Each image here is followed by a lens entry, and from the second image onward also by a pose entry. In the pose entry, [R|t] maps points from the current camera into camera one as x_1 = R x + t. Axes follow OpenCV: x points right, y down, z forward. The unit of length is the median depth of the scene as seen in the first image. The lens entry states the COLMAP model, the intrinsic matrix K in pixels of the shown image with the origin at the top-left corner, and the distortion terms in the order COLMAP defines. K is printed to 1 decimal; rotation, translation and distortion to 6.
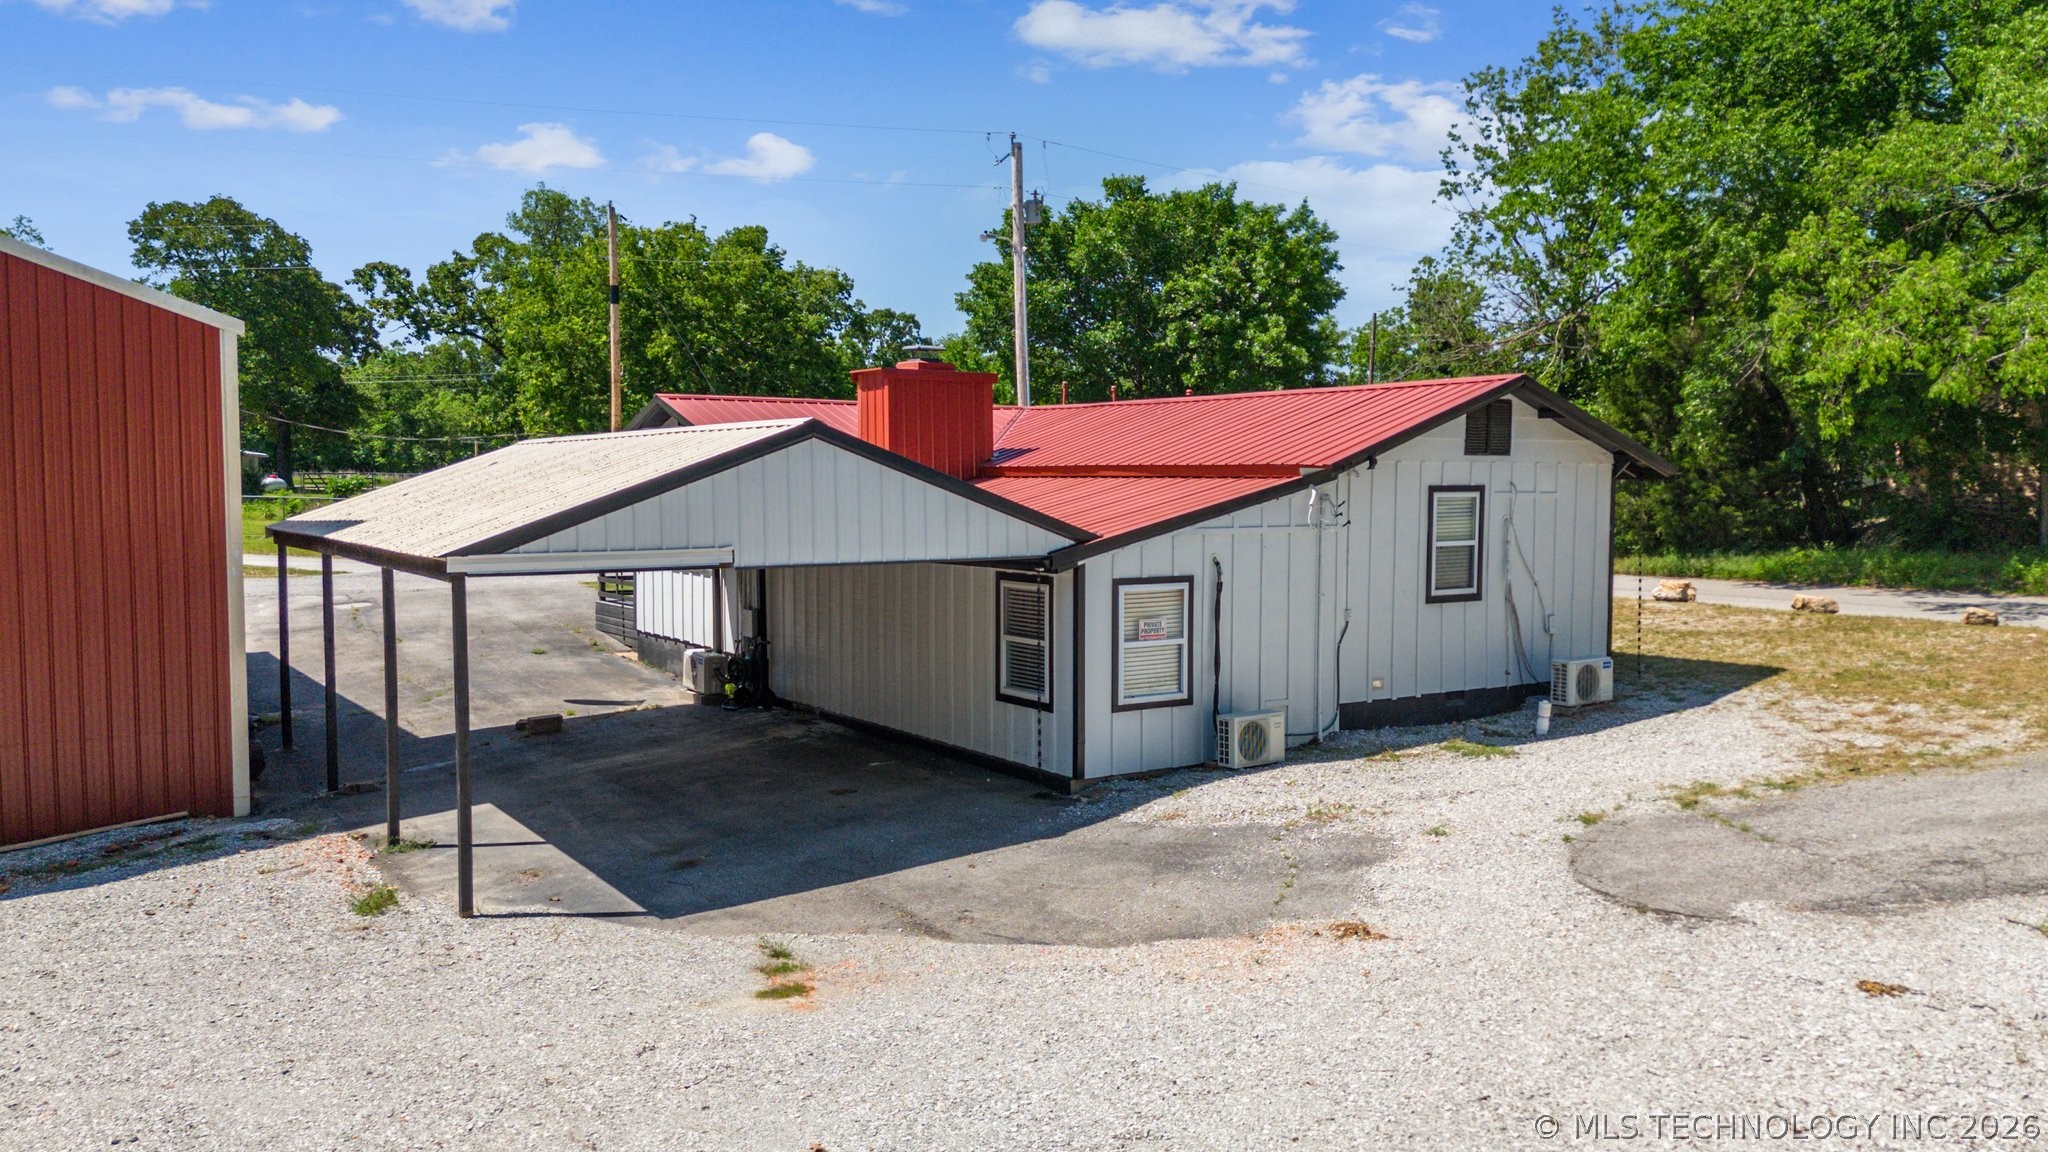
lens RADIAL K [[1504.8, 0, 1024.0], [0, 1504.8, 576.0], [0, 0, 1]] dist [0.127101, -0.176727]
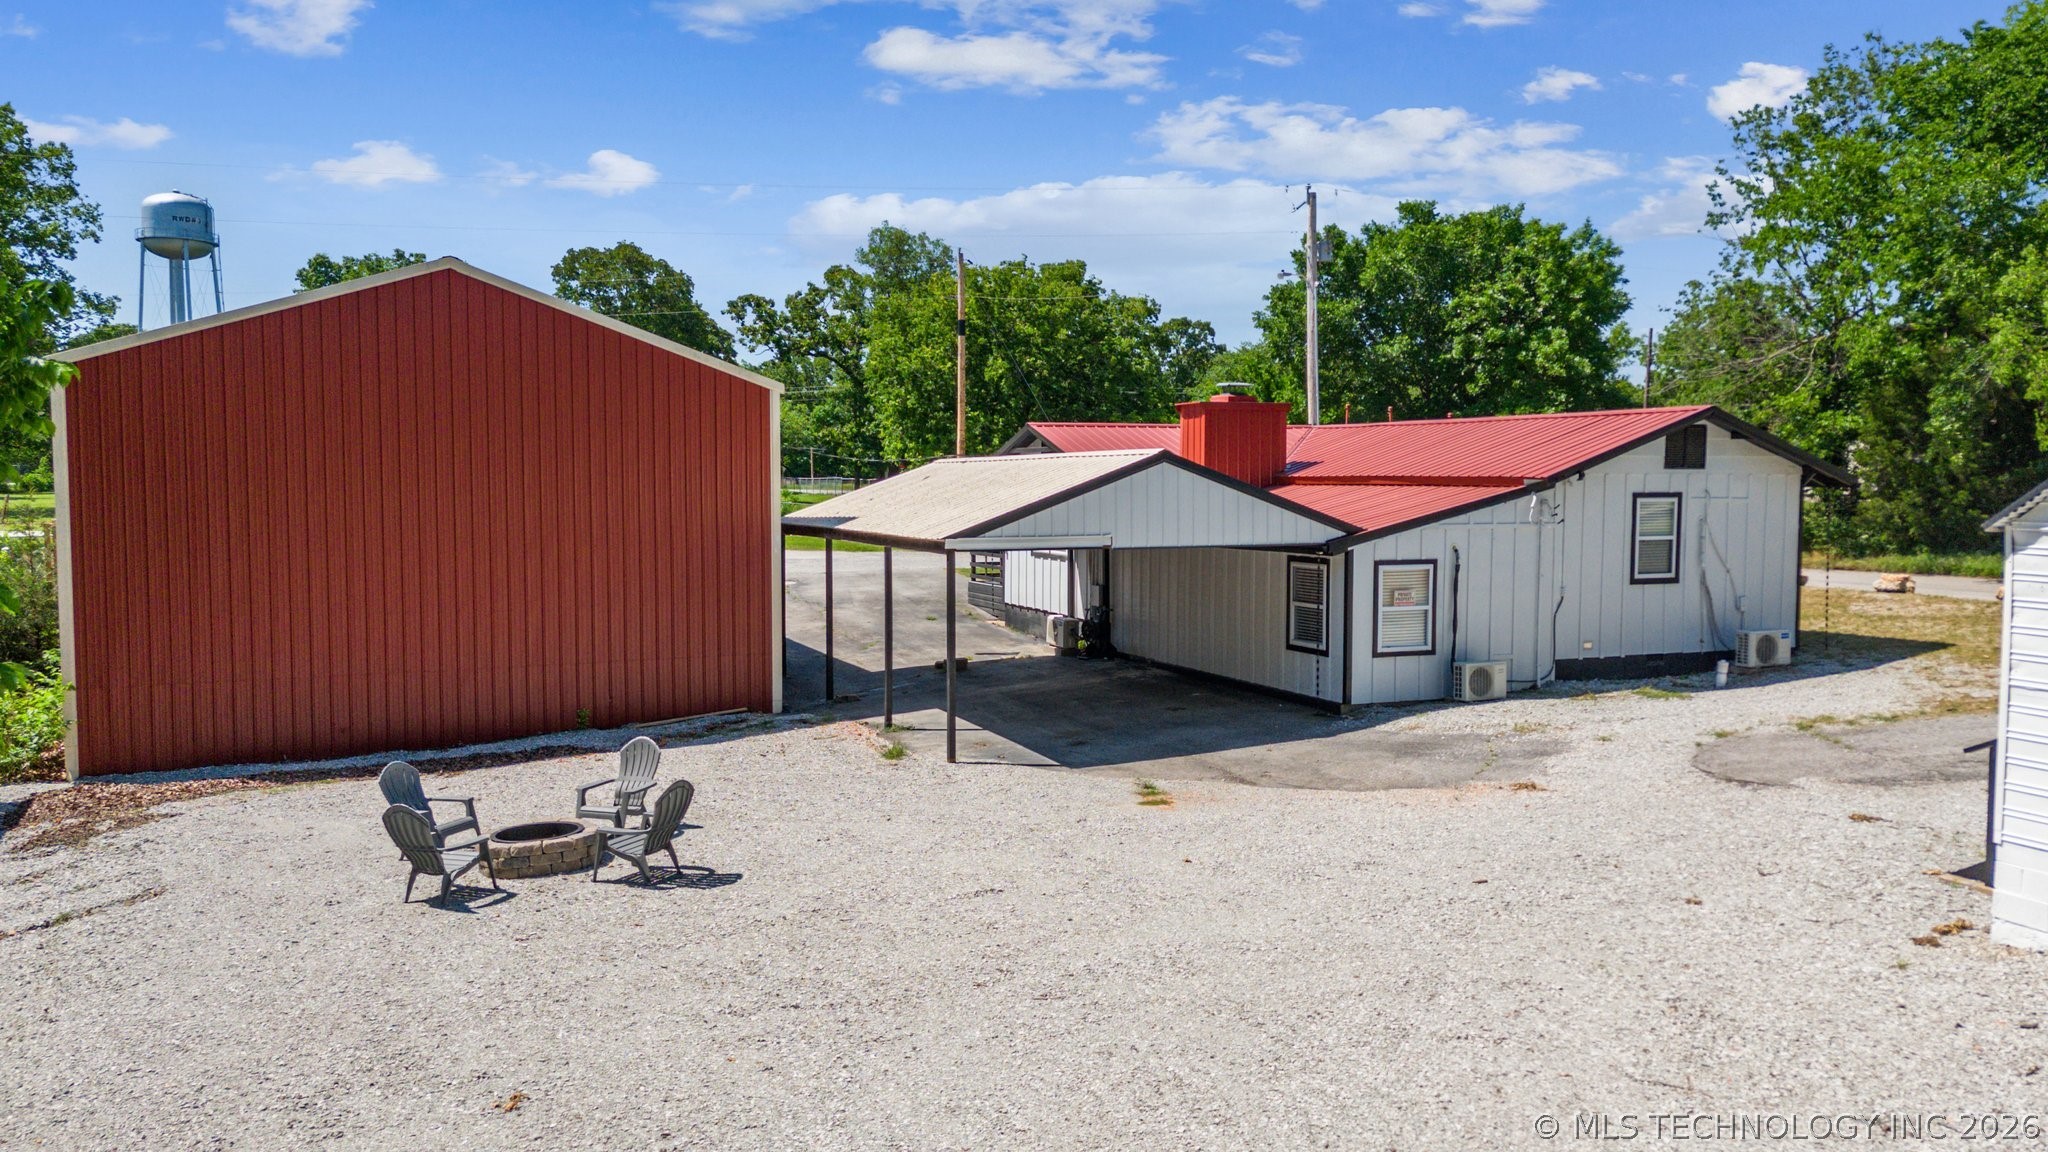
lens RADIAL K [[1504.8, 0, 1024.0], [0, 1504.8, 576.0], [0, 0, 1]] dist [0.127101, -0.176727]
pose [[0.981967, 0.012137, -0.188664, 0.004080], [-0.012133, 0.999926, 0.001178, 0.012686], [0.188664, 0.001132, 0.982041, -0.296316]]
